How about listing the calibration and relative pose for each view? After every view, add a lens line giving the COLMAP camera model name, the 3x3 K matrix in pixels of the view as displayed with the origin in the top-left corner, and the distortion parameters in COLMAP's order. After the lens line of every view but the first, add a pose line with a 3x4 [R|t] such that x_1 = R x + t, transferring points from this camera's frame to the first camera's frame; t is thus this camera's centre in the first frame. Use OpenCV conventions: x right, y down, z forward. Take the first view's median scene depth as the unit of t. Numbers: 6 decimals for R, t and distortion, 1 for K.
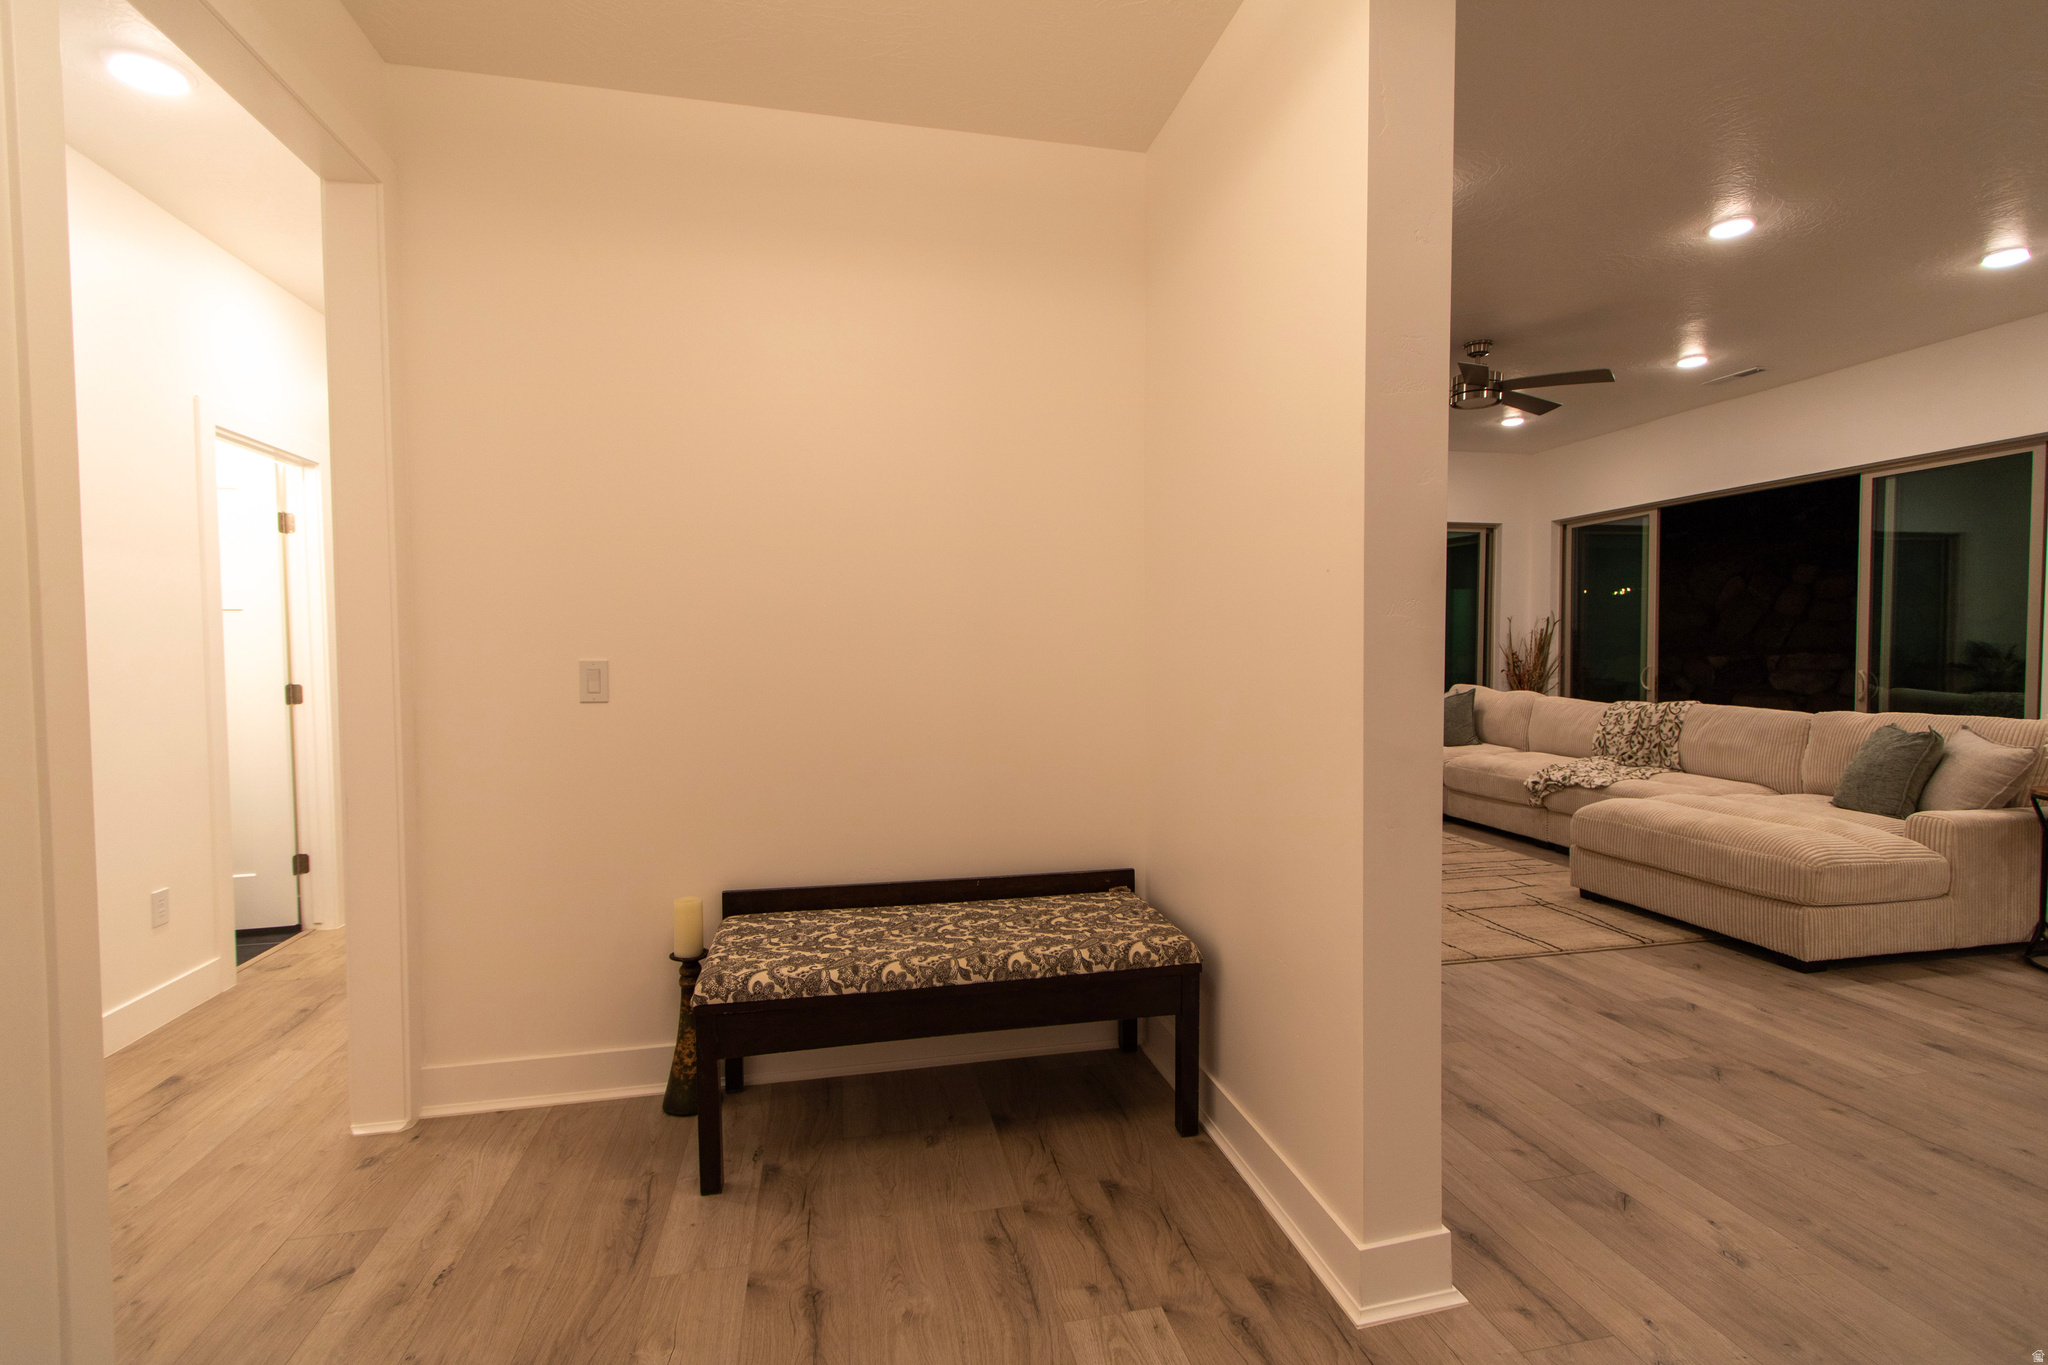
lens RADIAL K [[930.0, 0, 1026.8], [0, 930.0, 688.4], [0, 0, 1]] dist [0.008835, -0.003766]
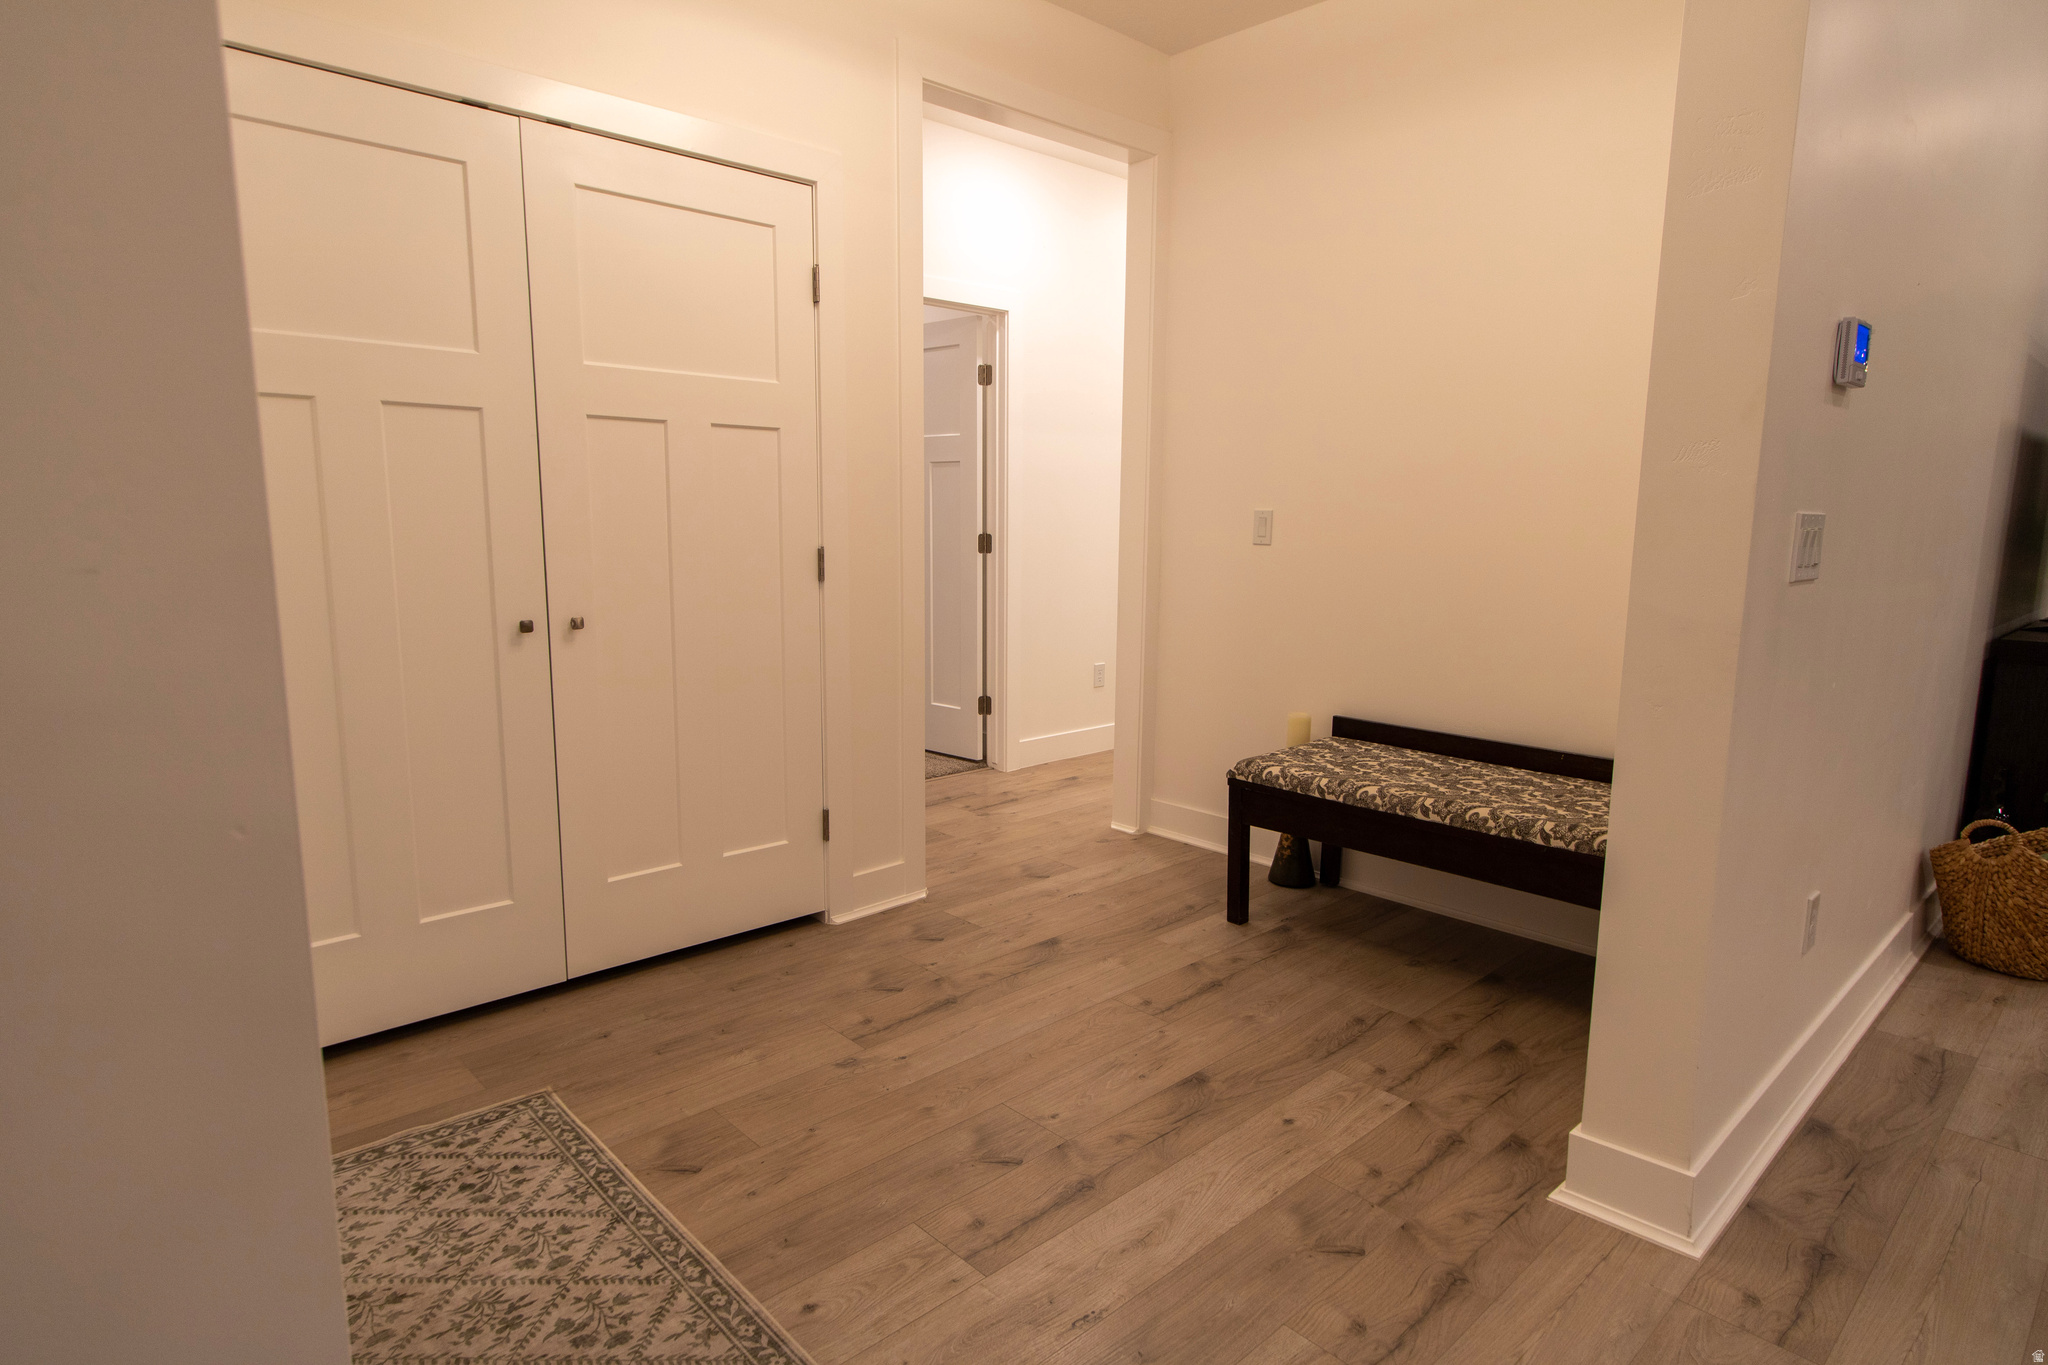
lens RADIAL K [[1131.7, 0, 1020.6], [0, 1131.7, 694.2], [0, 0, 1]] dist [0.003296, 0.000418]
pose [[0.512534, 0.148888, -0.845660, 0.428813], [-0.044252, 0.988124, 0.147150, 0.002777], [0.857526, -0.037997, 0.513036, -0.030769]]
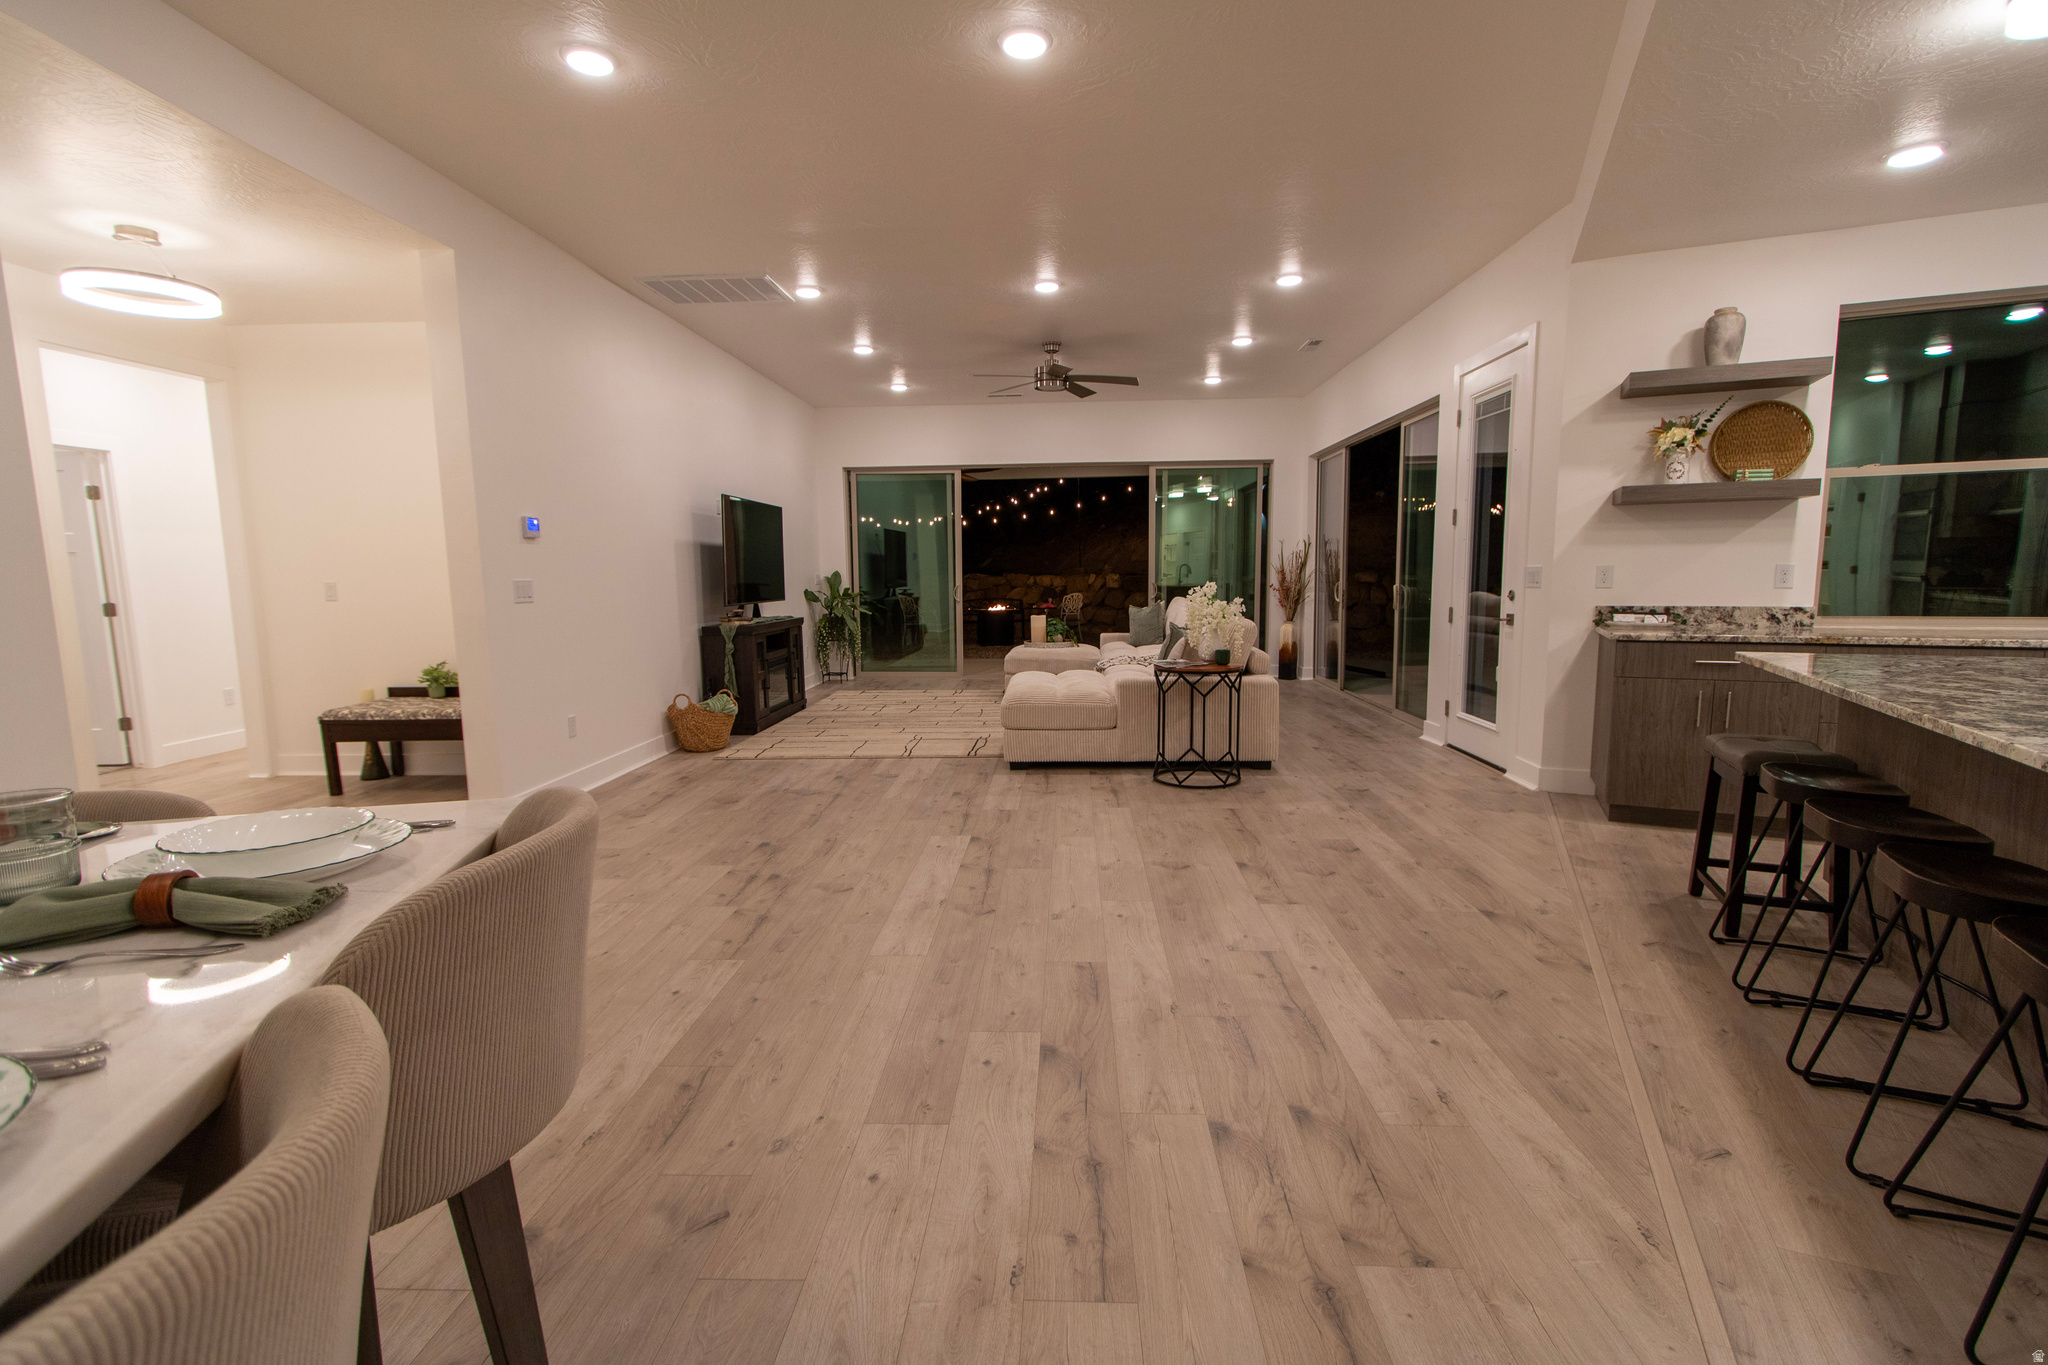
lens RADIAL K [[930.0, 0, 1026.8], [0, 930.0, 688.4], [0, 0, 1]] dist [0.008835, -0.003766]
pose [[0.967504, 0.023573, -0.251756, 1.117212], [-0.001386, 0.996124, 0.087945, 0.016307], [0.252853, -0.084739, 0.963787, -0.494487]]
